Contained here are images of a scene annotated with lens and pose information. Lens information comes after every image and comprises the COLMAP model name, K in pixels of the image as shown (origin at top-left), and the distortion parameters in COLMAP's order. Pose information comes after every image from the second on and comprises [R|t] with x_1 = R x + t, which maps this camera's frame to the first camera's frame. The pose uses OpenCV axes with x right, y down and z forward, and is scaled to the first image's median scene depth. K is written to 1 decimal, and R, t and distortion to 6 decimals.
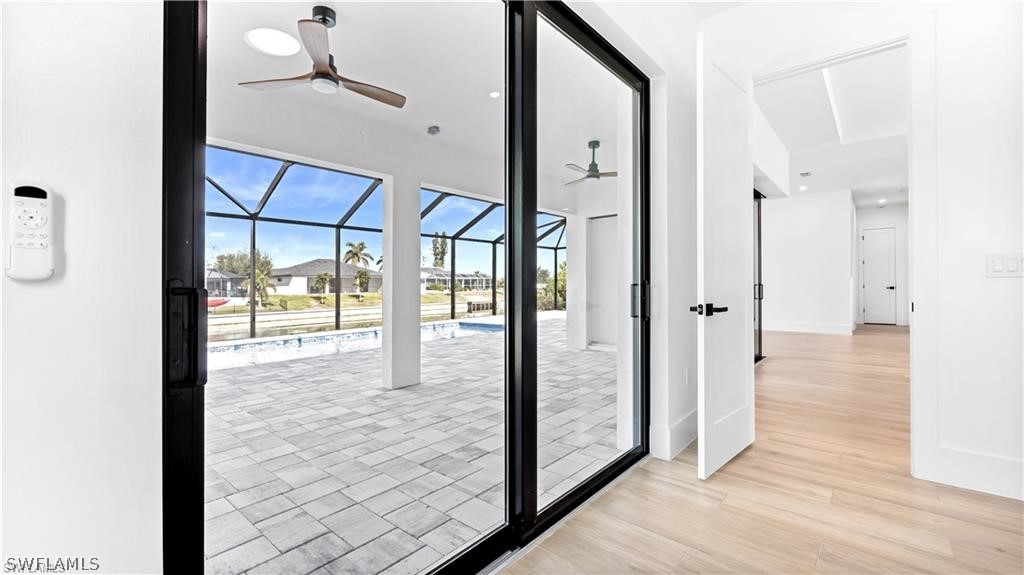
lens RADIAL K [[422.5, 0, 512.0], [0, 422.5, 287.5], [0, 0, 1]] dist [-0.001361, 0.000011]
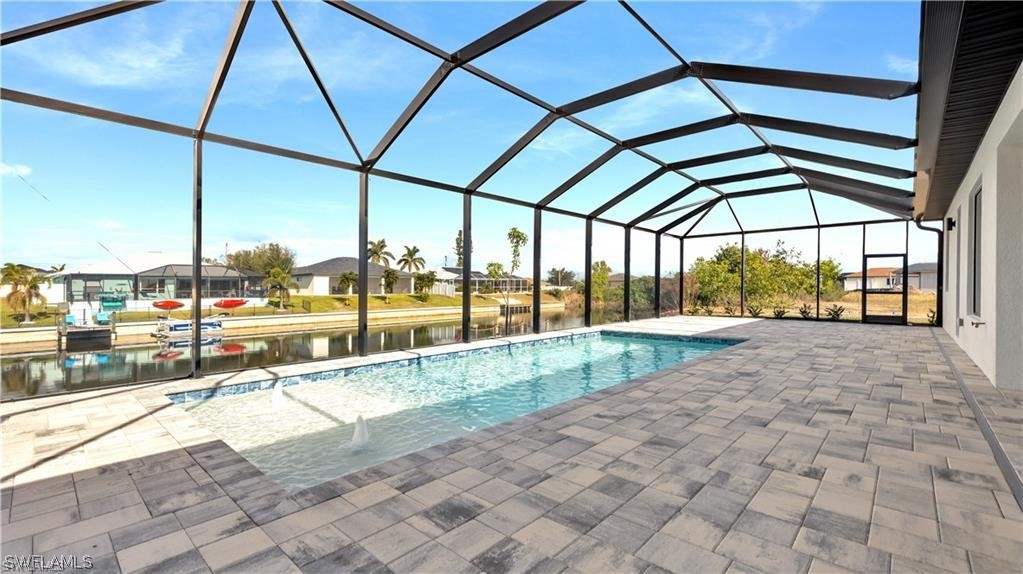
lens RADIAL K [[427.0, 0, 511.5], [0, 427.0, 287.0], [0, 0, 1]] dist [-0.000035, -0.000128]
pose [[0.999962, 0.006743, -0.005586, -0.089518], [-0.006793, 0.999937, -0.008955, 0.004177], [0.005526, 0.008993, 0.999944, 0.080062]]
